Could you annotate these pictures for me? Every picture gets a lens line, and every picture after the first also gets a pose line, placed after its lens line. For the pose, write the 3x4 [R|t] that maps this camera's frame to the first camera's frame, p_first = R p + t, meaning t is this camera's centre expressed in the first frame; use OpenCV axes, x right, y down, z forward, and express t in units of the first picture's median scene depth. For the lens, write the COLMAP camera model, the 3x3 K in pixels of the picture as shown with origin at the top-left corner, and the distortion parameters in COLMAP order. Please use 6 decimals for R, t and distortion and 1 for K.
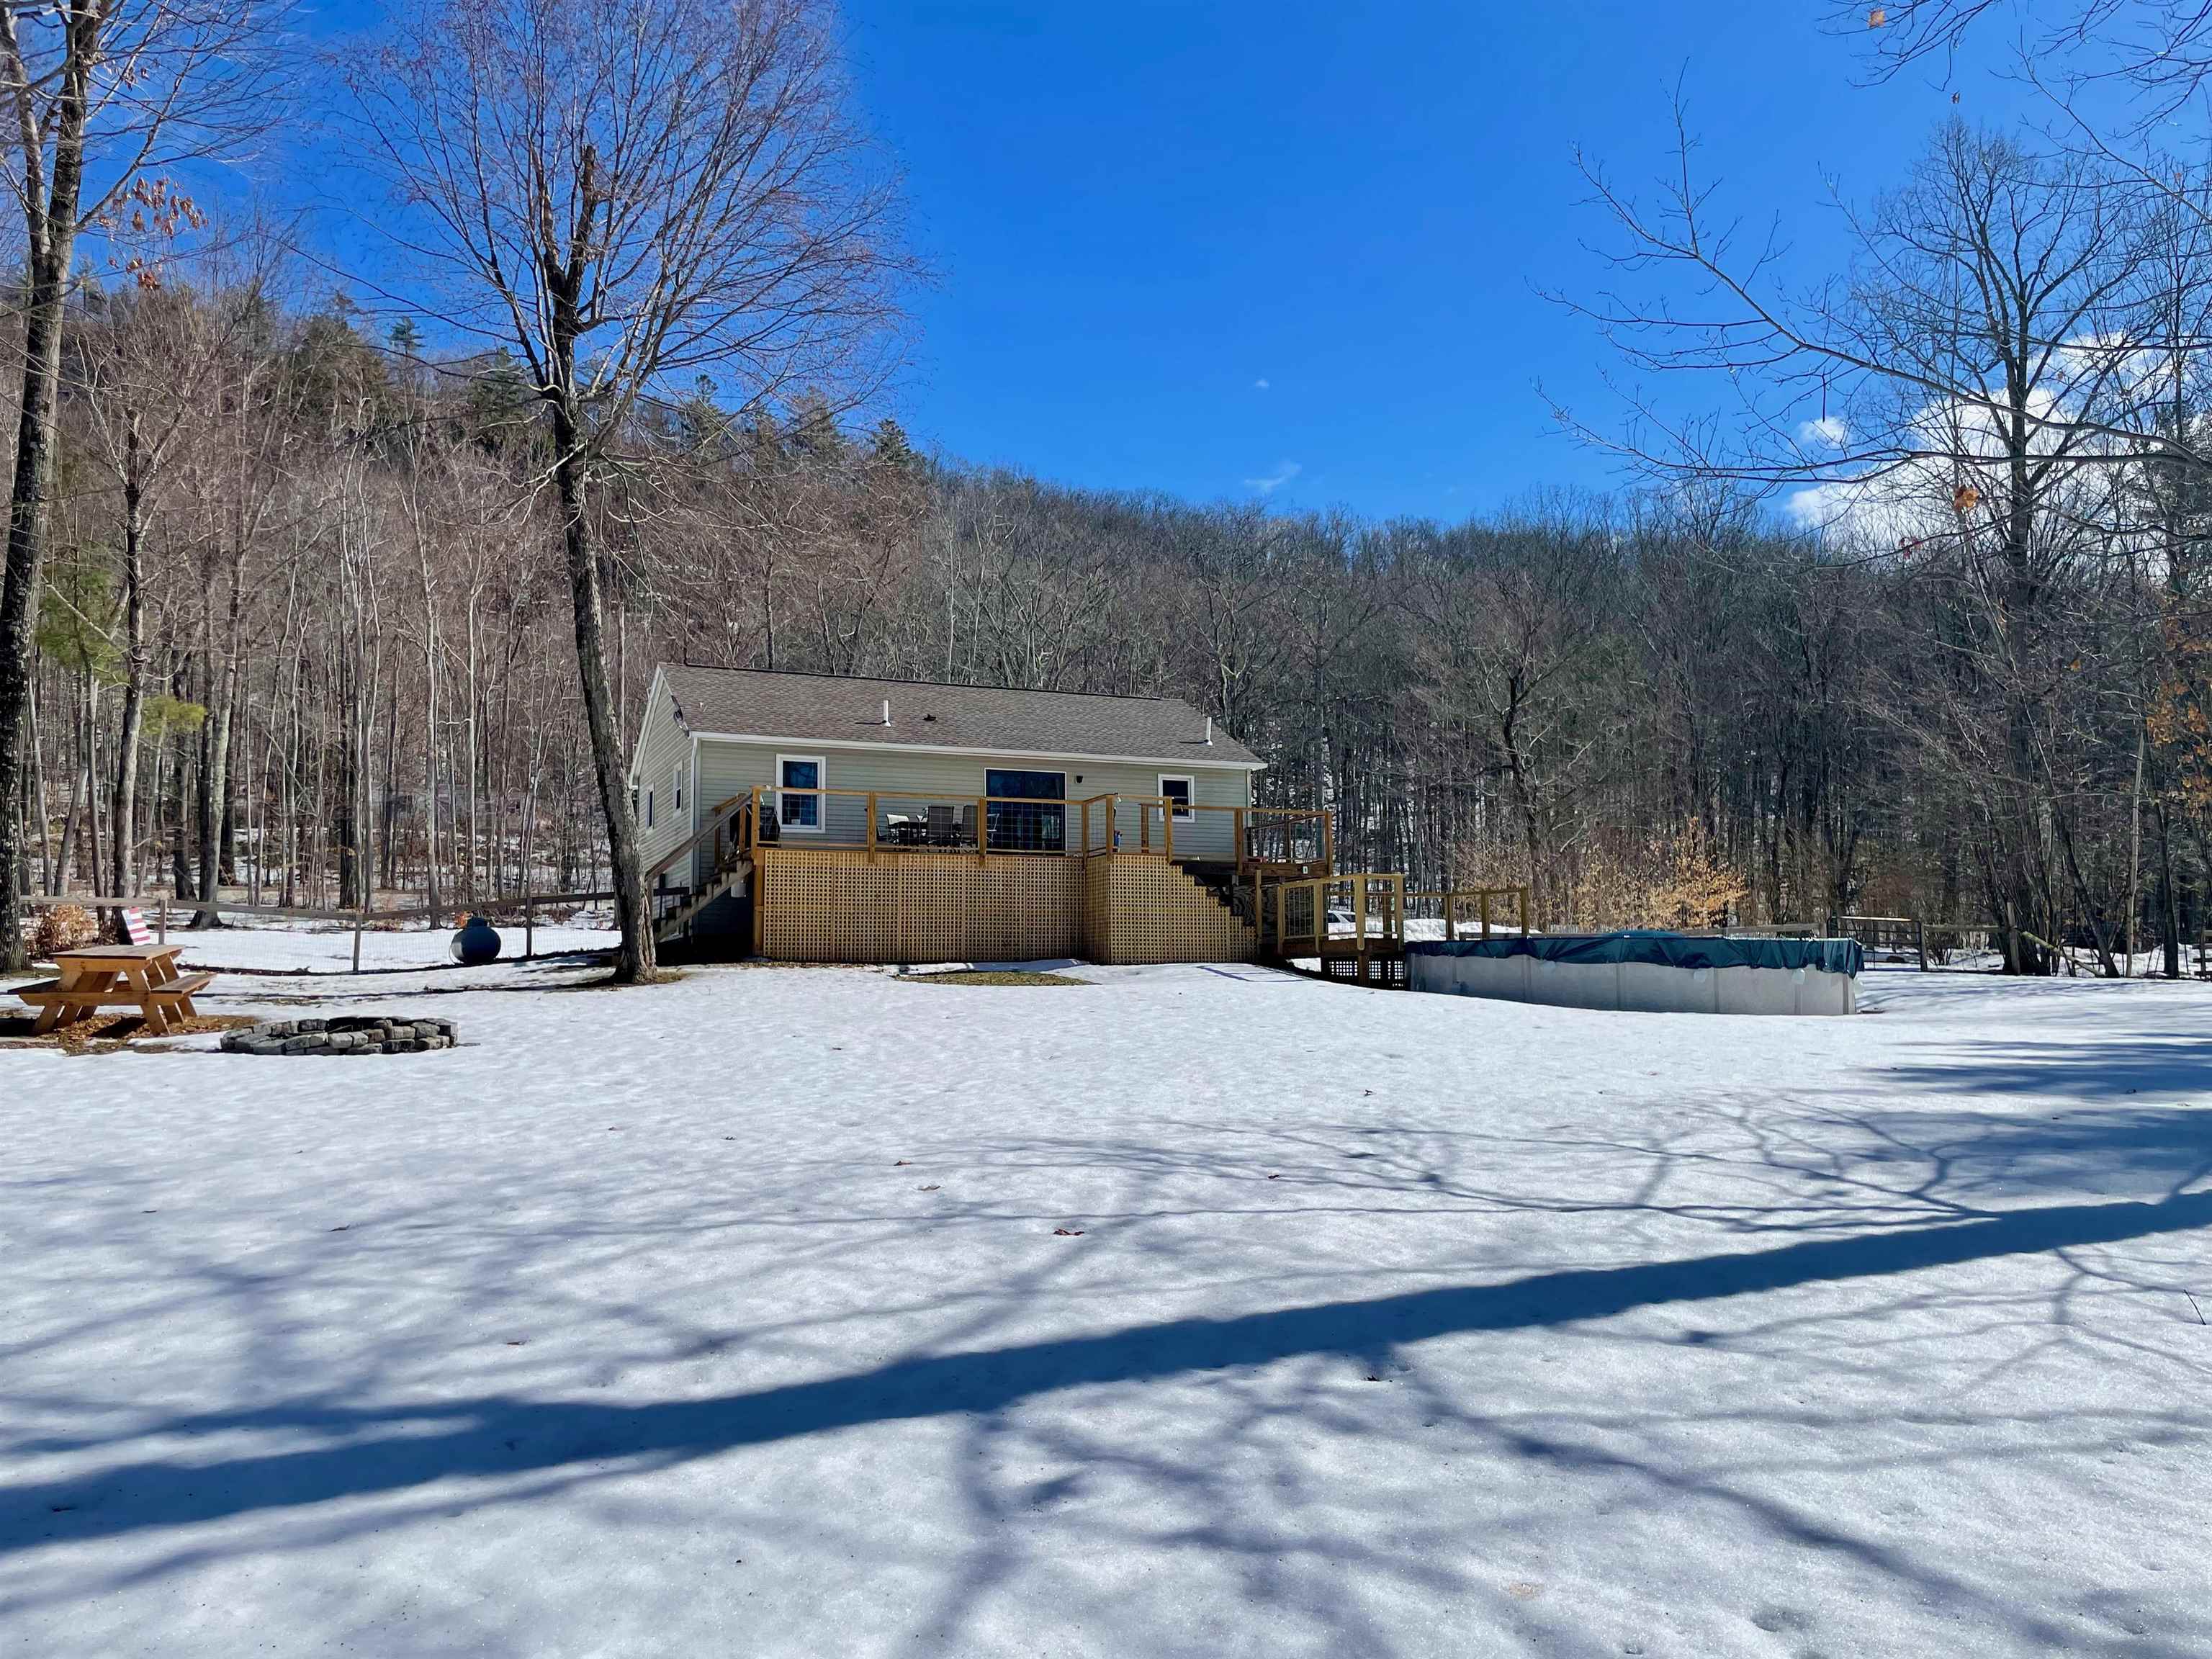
lens RADIAL K [[1681.4, 0, 1107.4], [0, 1681.4, 814.1], [0, 0, 1]] dist [0.074321, -0.096295]
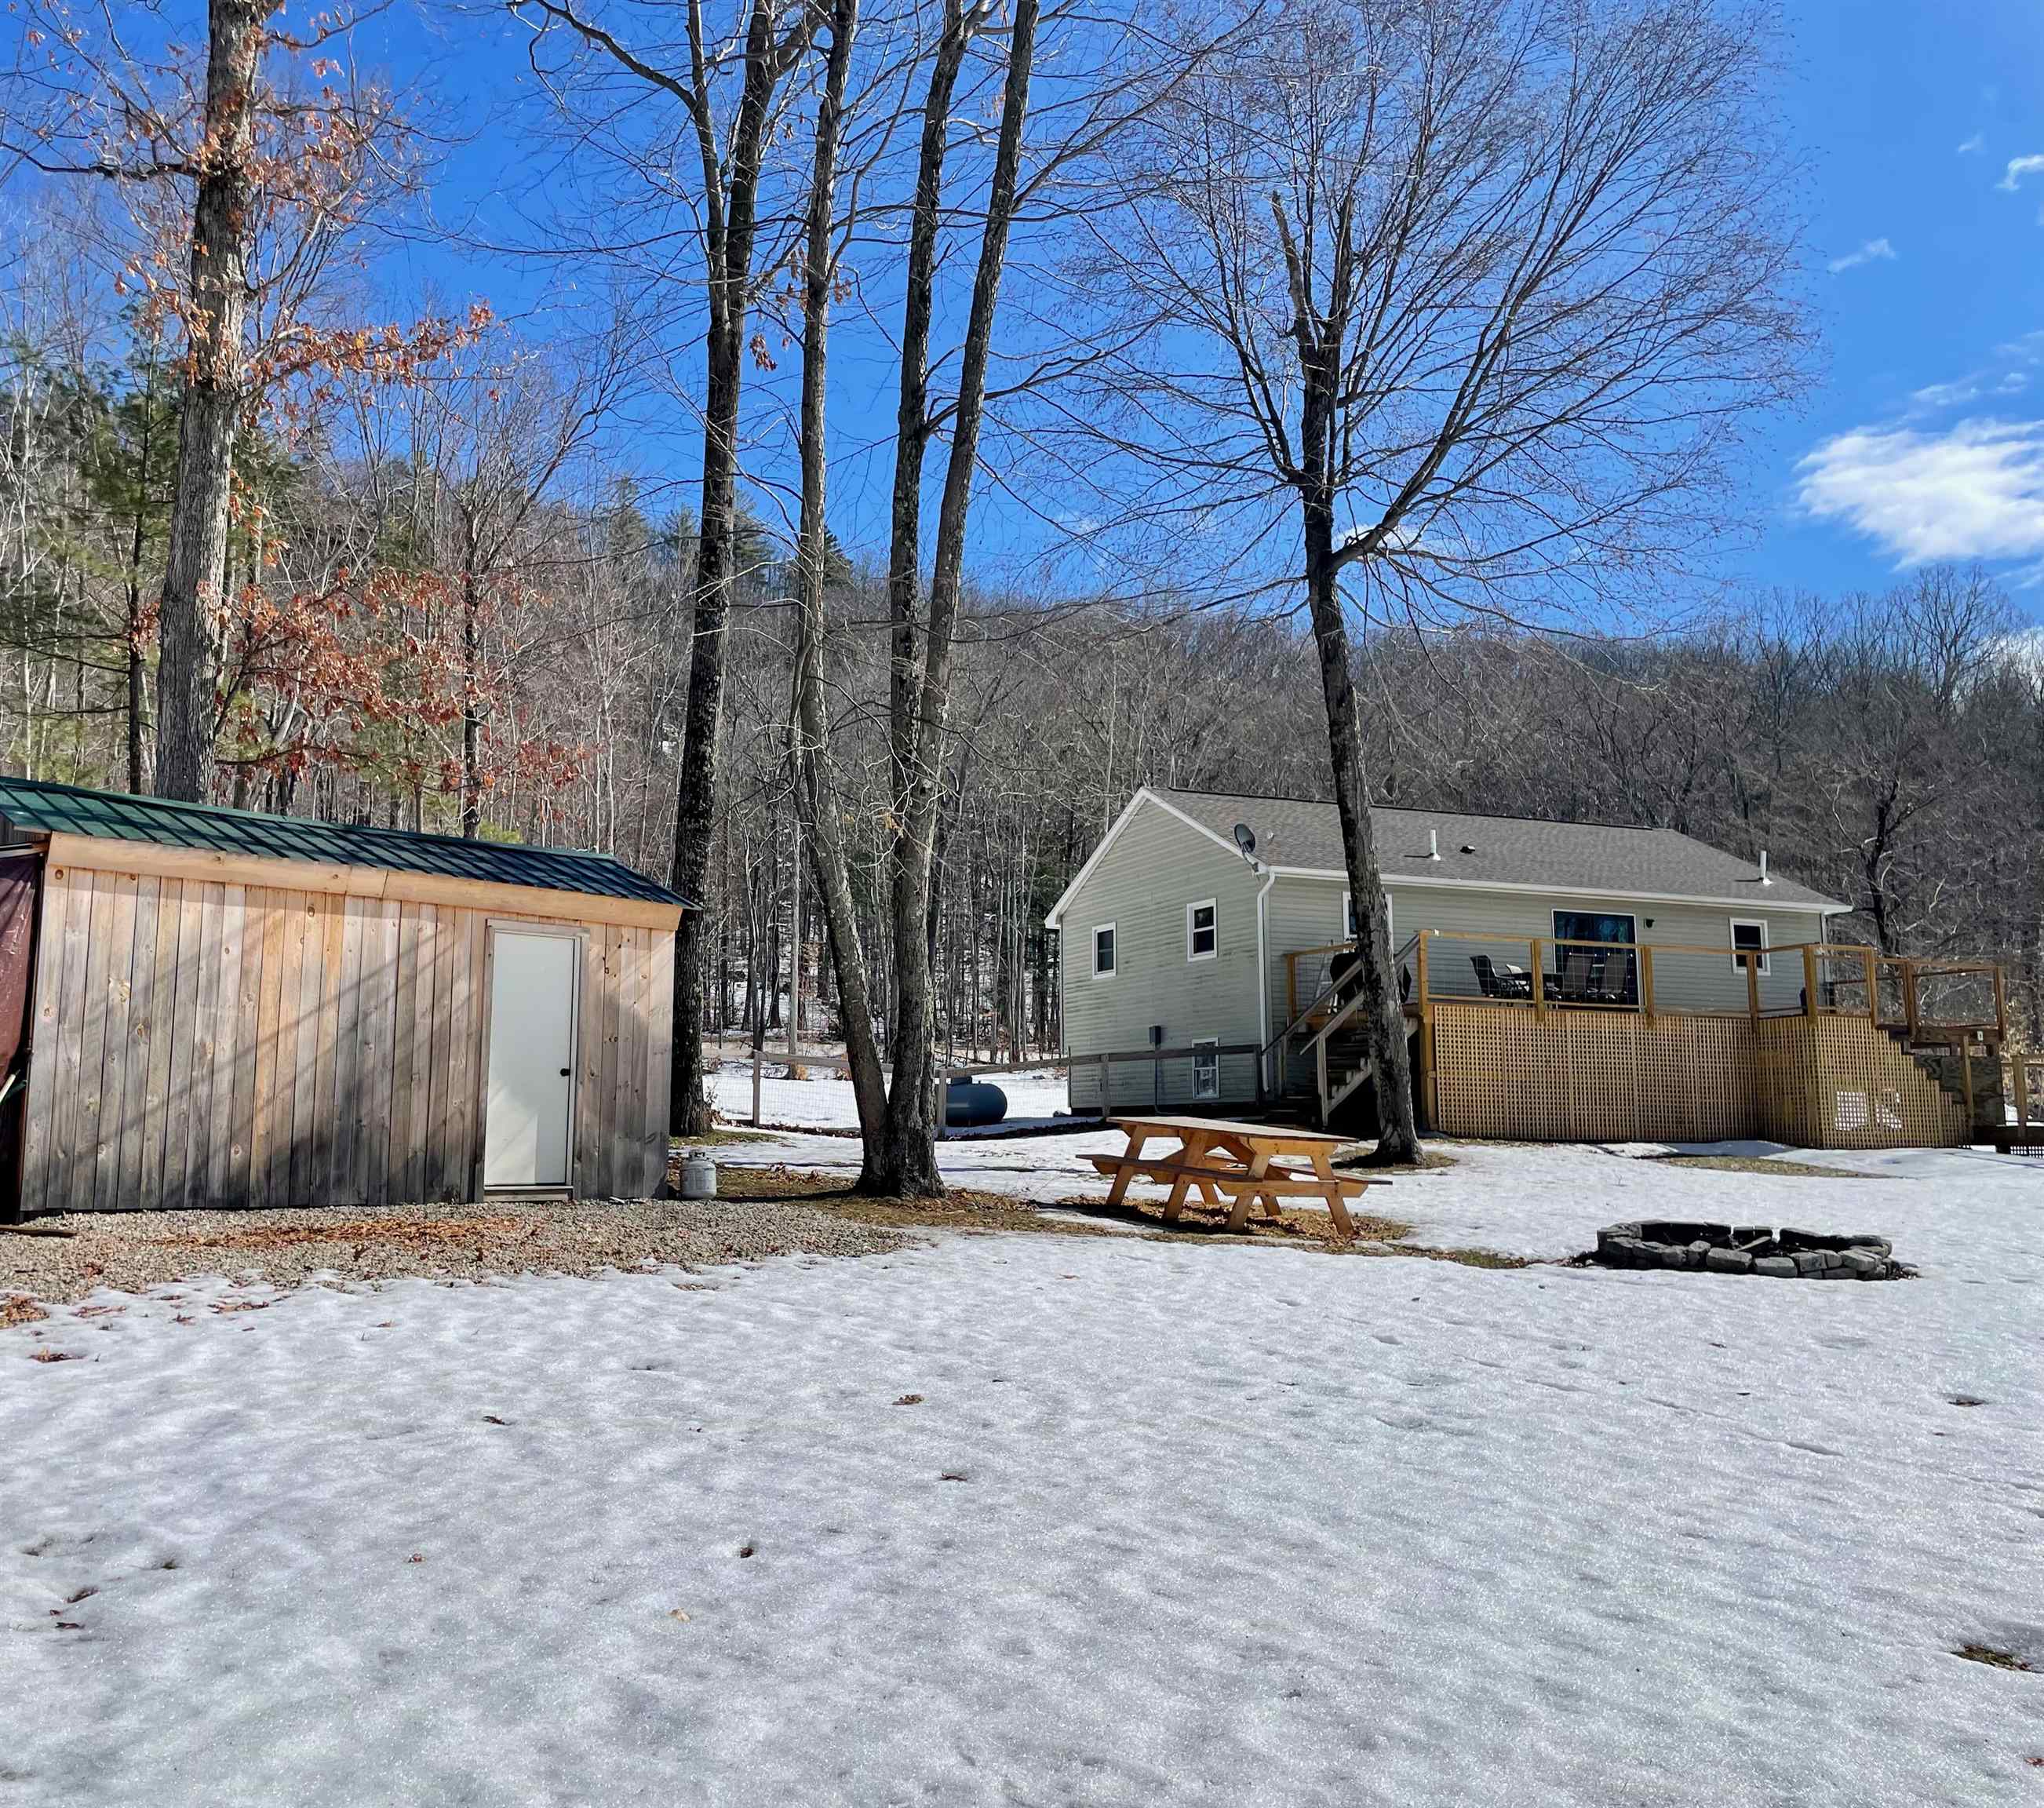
lens RADIAL K [[1941.5, 0, 1018.1], [0, 1941.5, 881.7], [0, 0, 1]] dist [0.093283, -0.232637]
pose [[0.997843, 0.008298, -0.065125, -0.332260], [-0.010590, 0.999334, -0.034931, -0.004864], [0.064792, 0.035545, 0.997266, -0.001039]]
